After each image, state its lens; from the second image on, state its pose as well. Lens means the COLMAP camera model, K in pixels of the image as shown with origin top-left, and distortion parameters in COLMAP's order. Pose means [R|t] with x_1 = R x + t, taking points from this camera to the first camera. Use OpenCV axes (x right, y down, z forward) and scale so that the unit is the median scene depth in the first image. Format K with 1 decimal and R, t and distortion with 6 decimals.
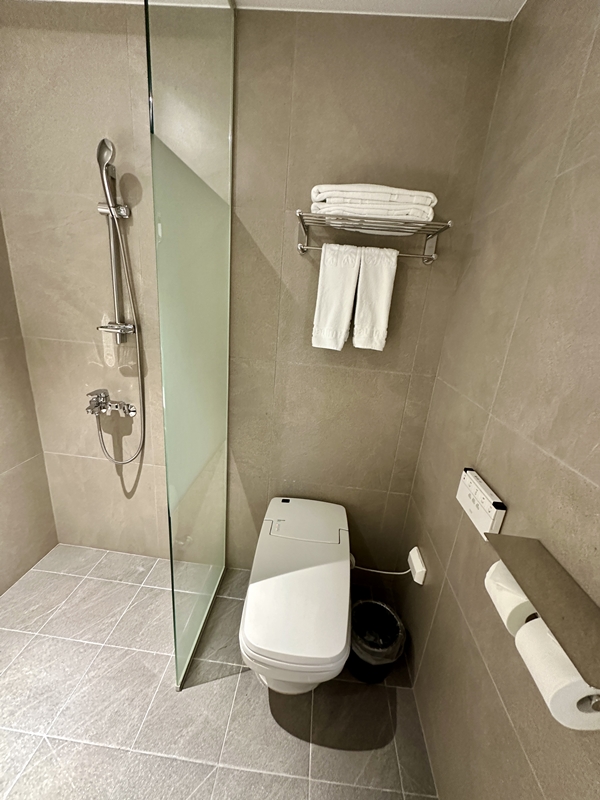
lens RADIAL K [[318.6, 0, 301.1], [0, 318.6, 399.9], [0, 0, 1]] dist [-0.003549, -0.000291]
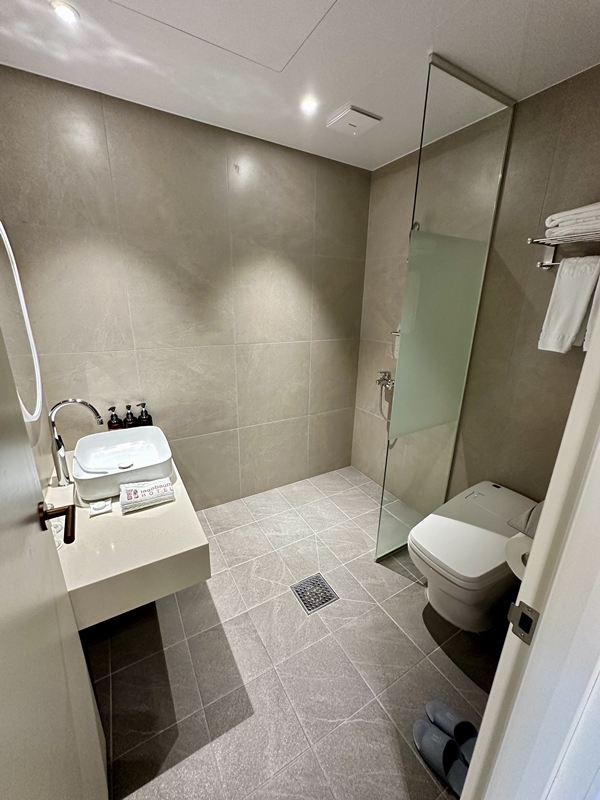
lens RADIAL K [[318.6, 0, 298.2], [0, 318.6, 400.9], [0, 0, 1]] dist [-0.003549, -0.000291]
pose [[0.563041, 0.174866, -0.807717, 0.441603], [-0.220077, 0.973792, 0.057410, 0.120095], [0.796587, 0.145436, 0.586768, -0.281603]]
